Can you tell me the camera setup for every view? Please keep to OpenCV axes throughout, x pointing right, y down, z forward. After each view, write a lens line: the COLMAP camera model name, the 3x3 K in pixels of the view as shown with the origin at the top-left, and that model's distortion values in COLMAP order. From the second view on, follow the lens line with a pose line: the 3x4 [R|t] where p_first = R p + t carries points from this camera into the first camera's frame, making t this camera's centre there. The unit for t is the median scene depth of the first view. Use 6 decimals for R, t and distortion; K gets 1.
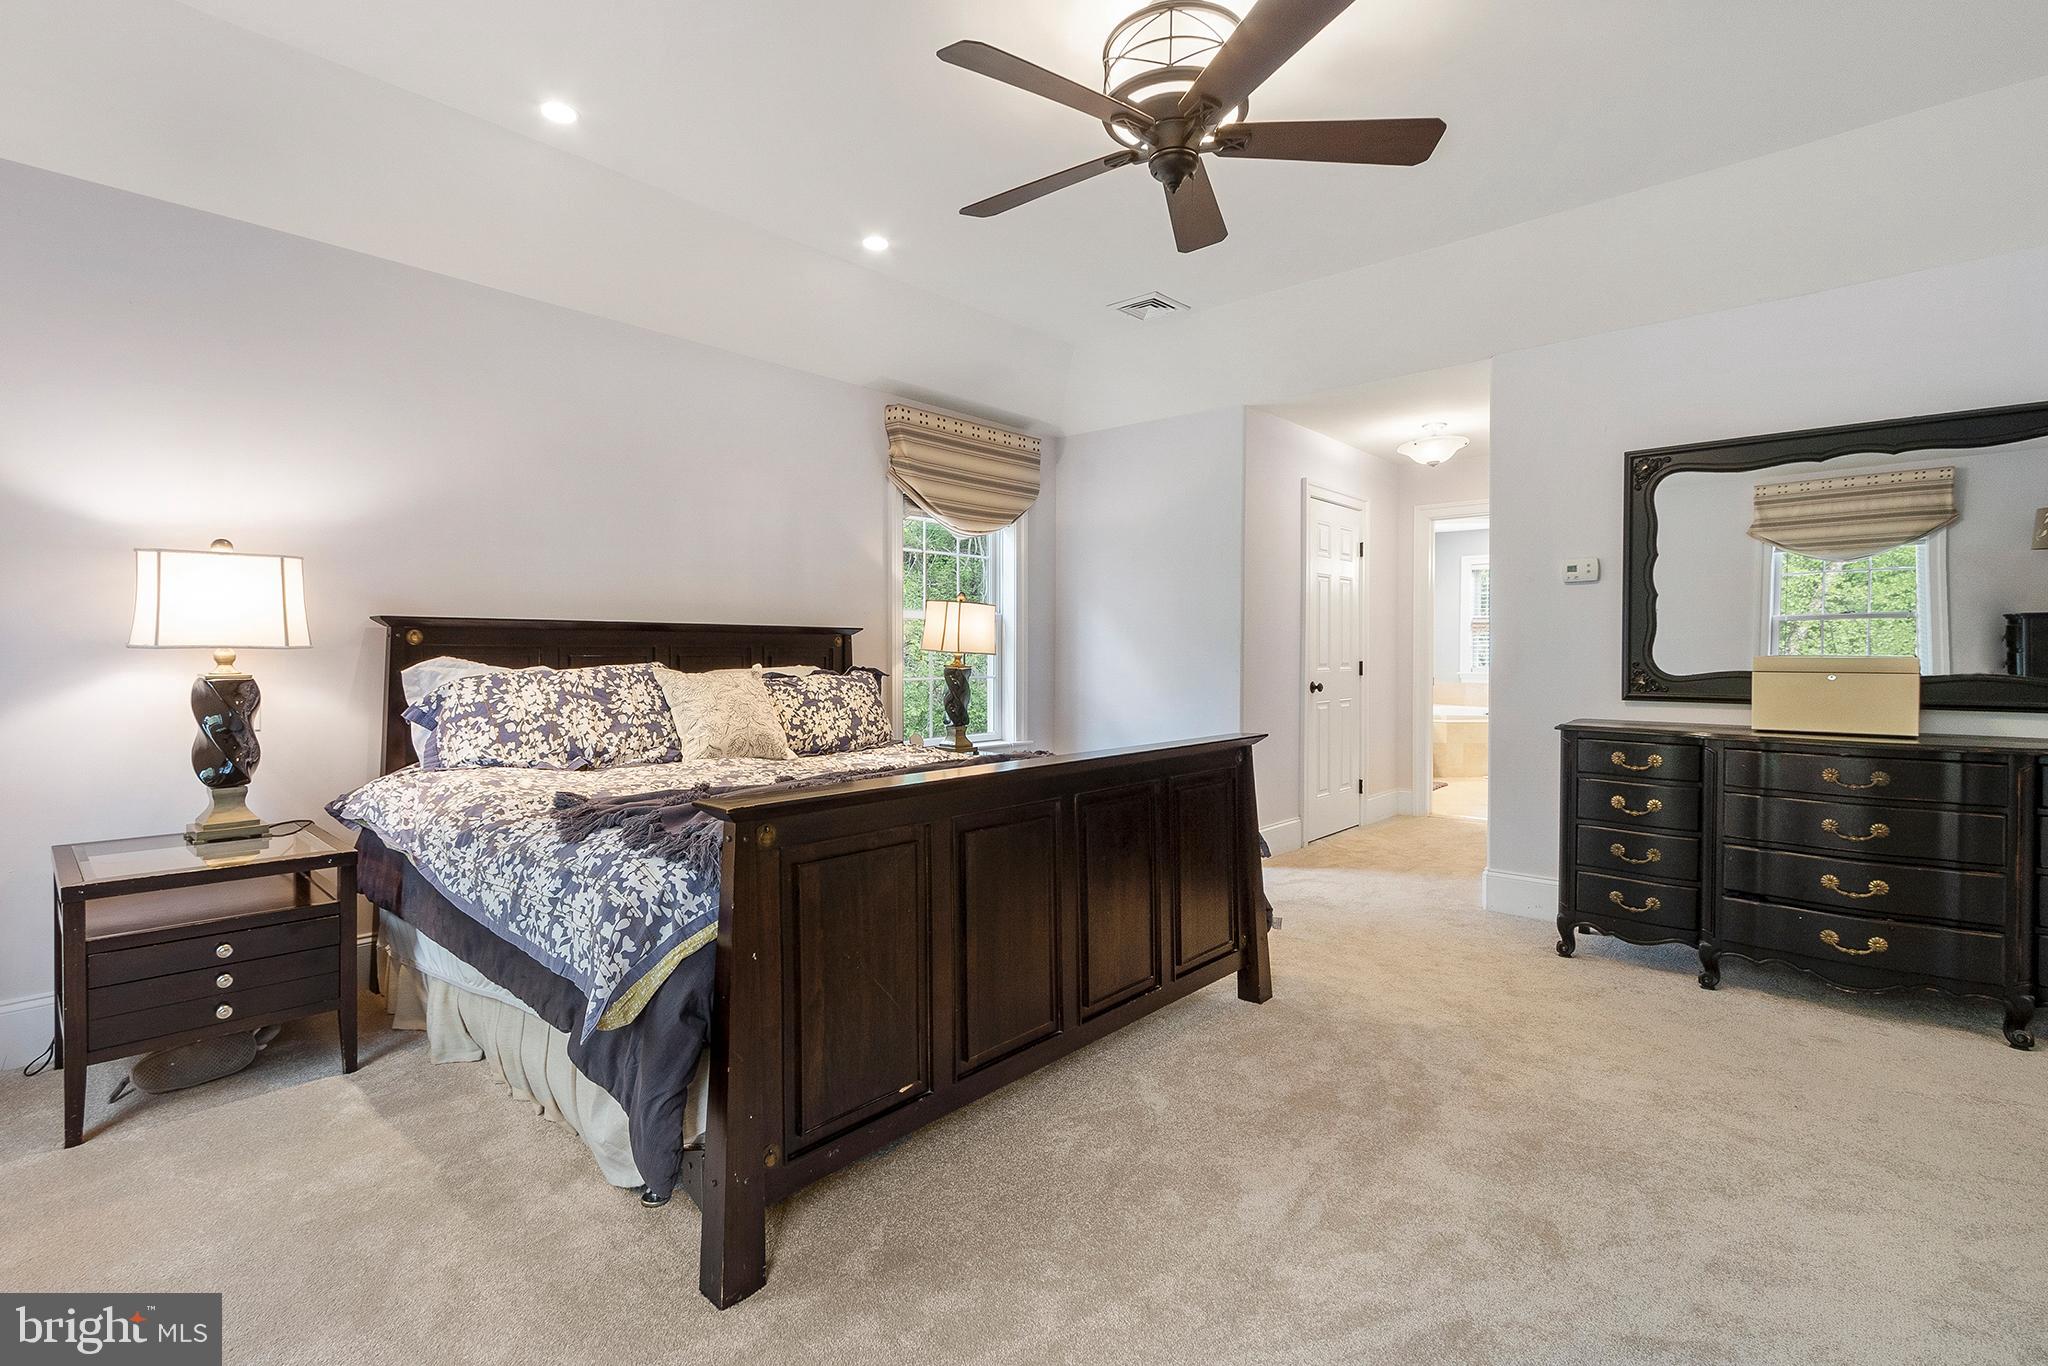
lens RADIAL K [[940.7, 0, 1024.8], [0, 940.7, 665.4], [0, 0, 1]] dist [-0.002811, -0.000381]
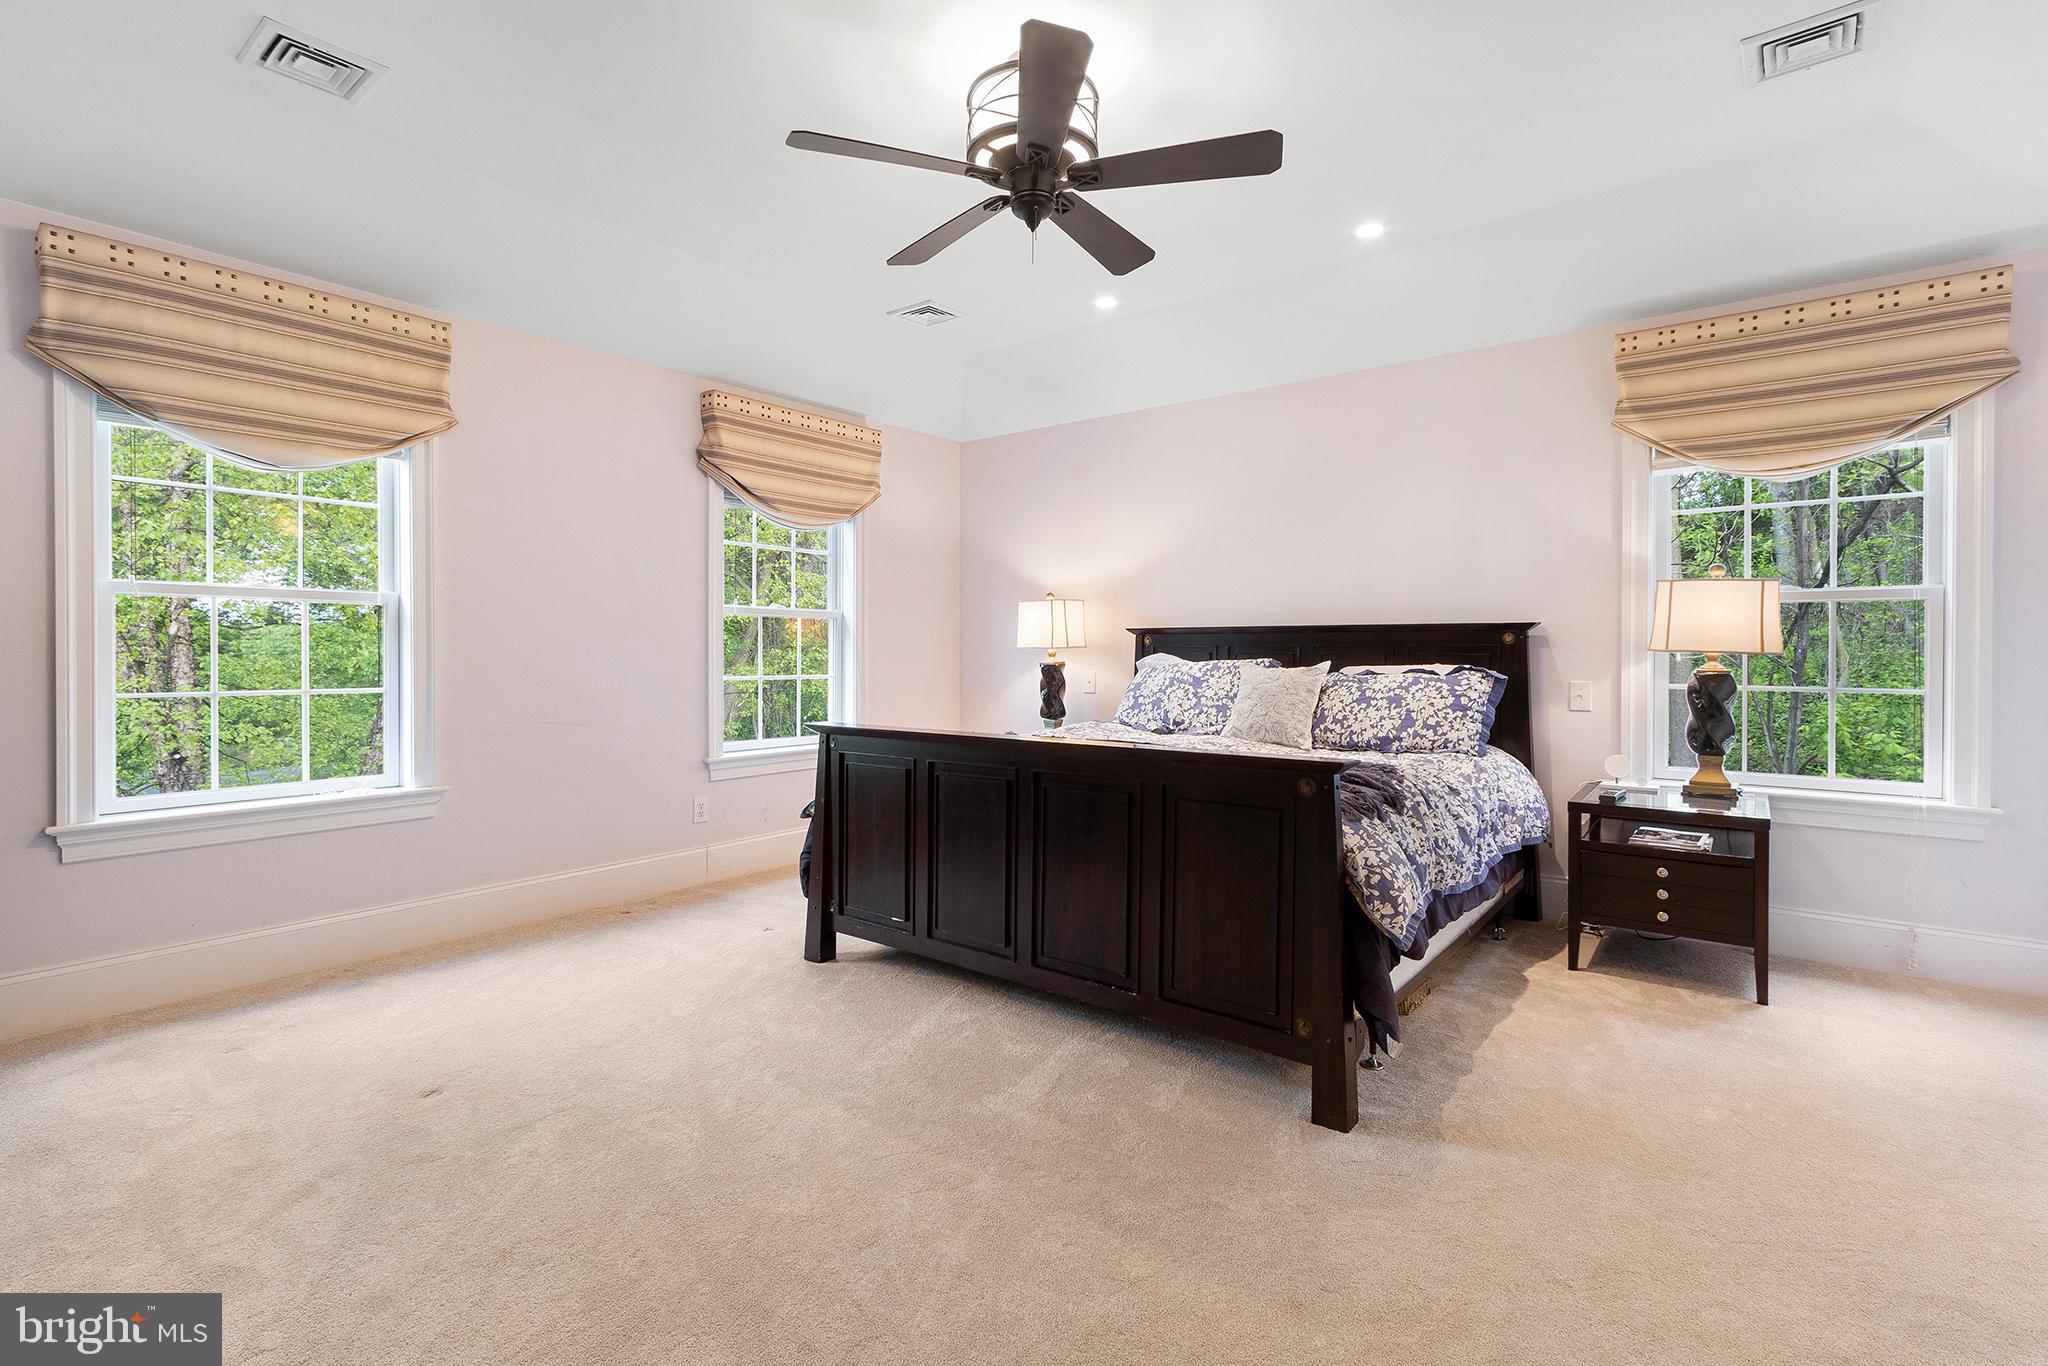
lens RADIAL K [[940.7, 0, 1024.2], [0, 940.7, 667.4], [0, 0, 1]] dist [-0.002811, -0.000381]
pose [[0.074752, 0.016316, -0.997069, 0.851145], [-0.014544, 0.999778, 0.015270, -0.006074], [0.997096, 0.013360, 0.074973, 0.625727]]
